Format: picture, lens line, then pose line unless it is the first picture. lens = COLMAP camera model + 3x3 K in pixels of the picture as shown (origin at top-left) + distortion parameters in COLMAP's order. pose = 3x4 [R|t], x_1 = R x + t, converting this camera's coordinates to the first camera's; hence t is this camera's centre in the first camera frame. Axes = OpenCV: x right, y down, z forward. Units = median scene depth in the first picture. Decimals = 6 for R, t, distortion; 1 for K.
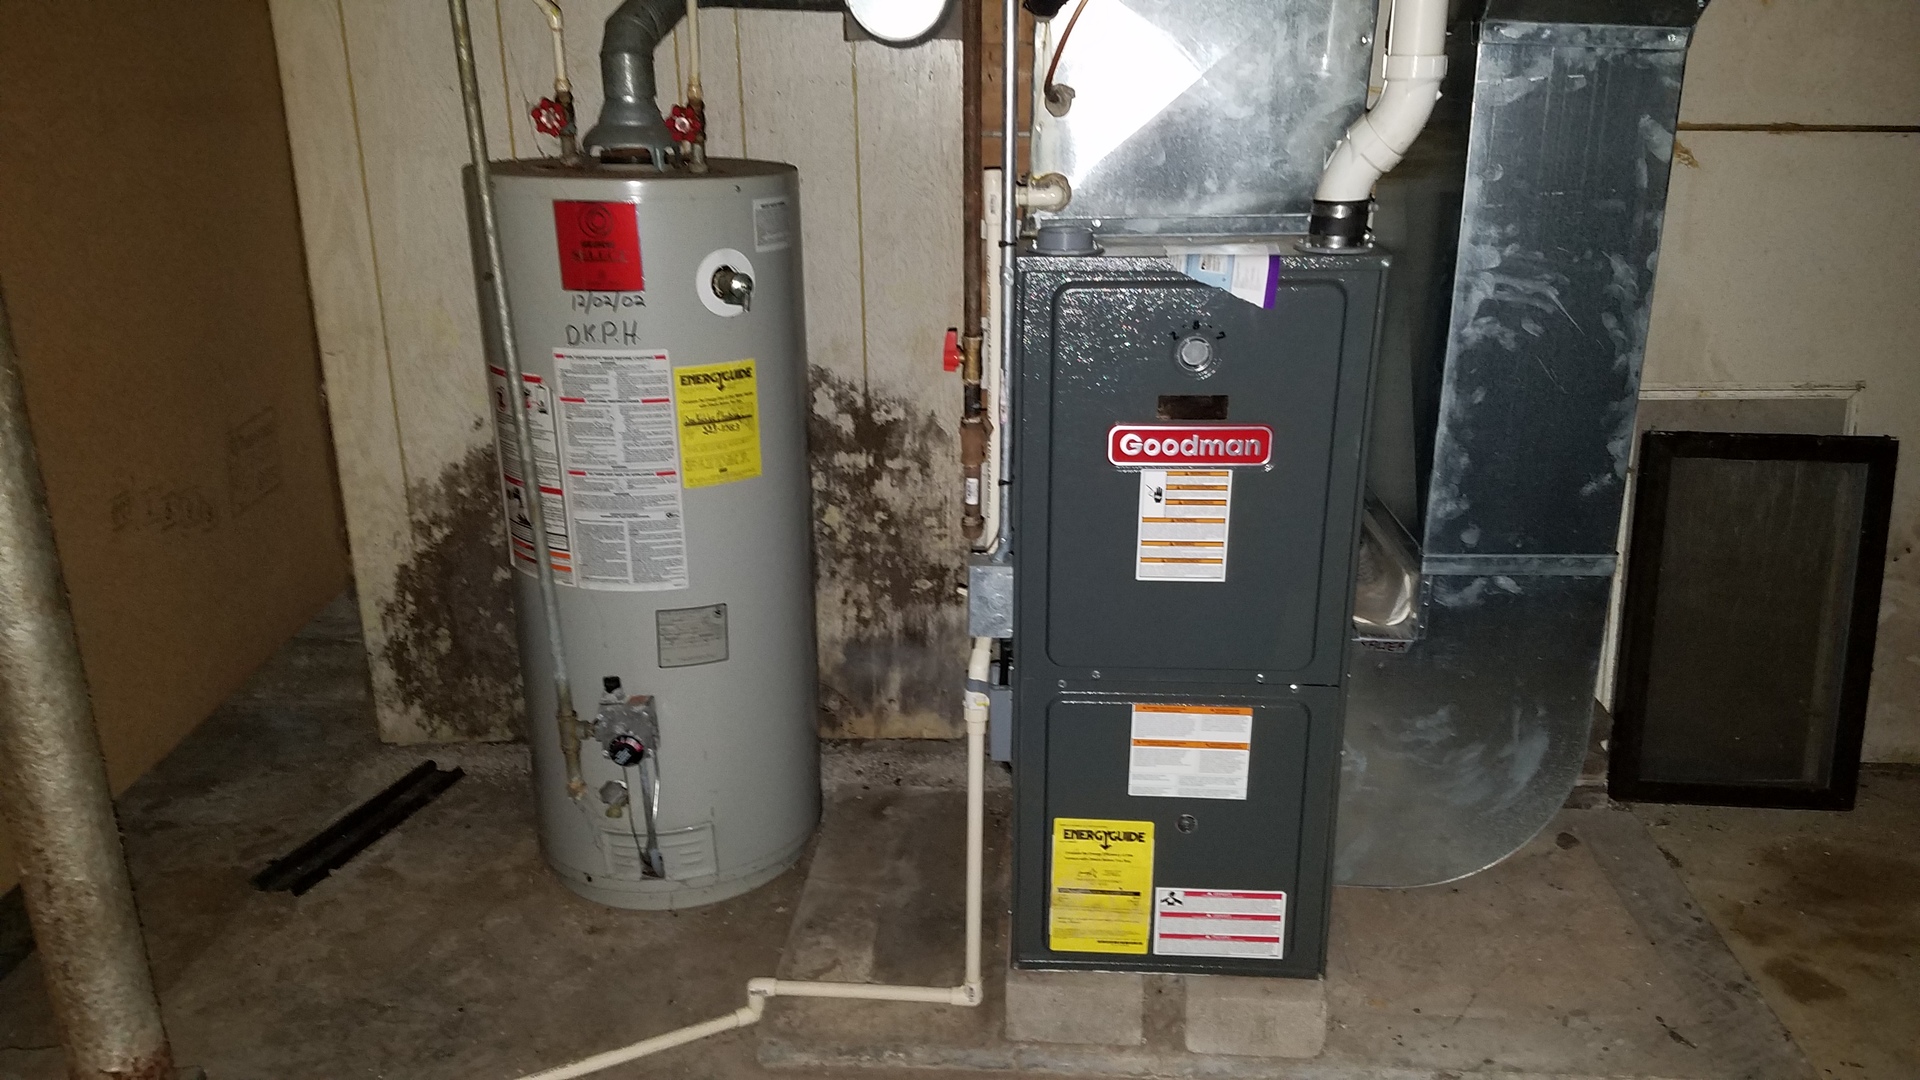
lens RADIAL K [[1509.8, 0, 966.2], [0, 1509.8, 542.8], [0, 0, 1]] dist [0.080365, -0.044706]
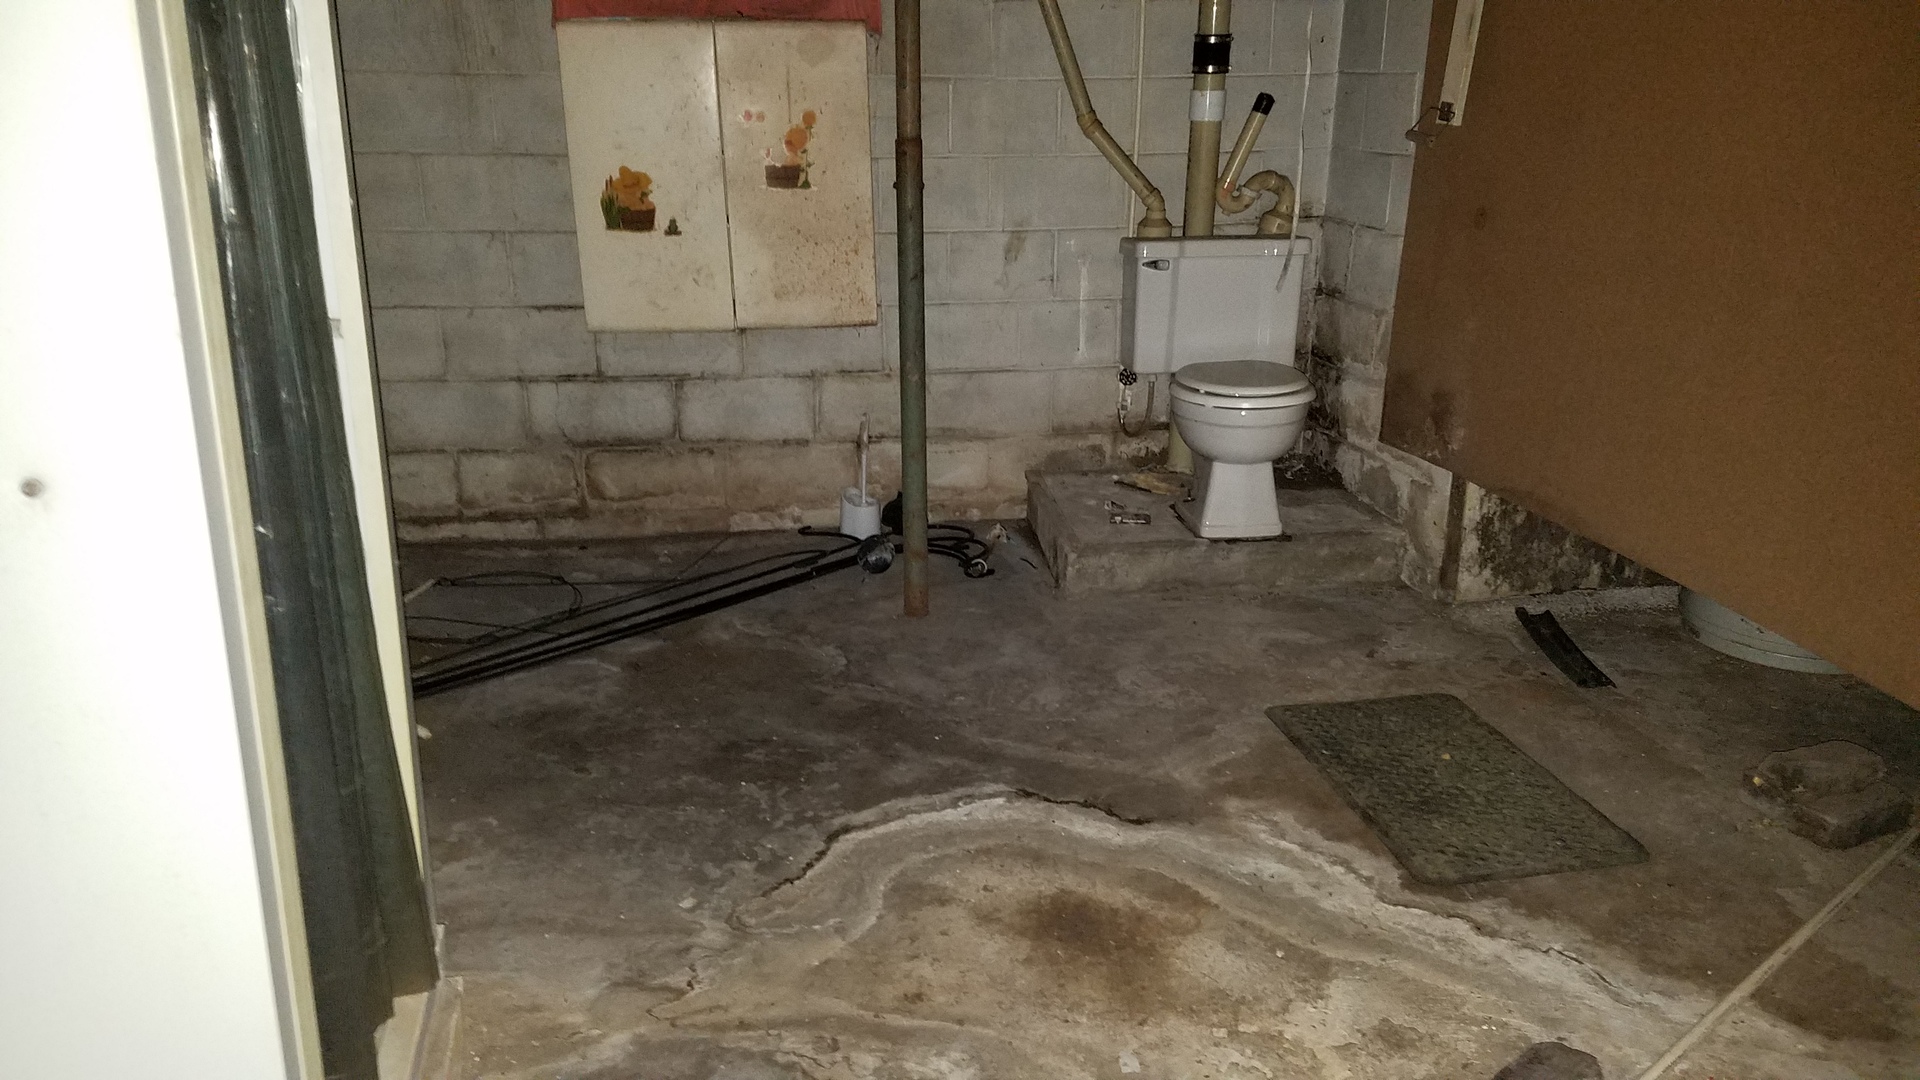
lens RADIAL K [[1509.8, 0, 959.2], [0, 1509.8, 538.9], [0, 0, 1]] dist [0.080365, -0.044706]
pose [[0.968298, -0.072116, 0.239160, -1.103306], [0.074469, 0.997223, -0.000806, 0.050824], [-0.238438, 0.018591, 0.970980, -0.129722]]
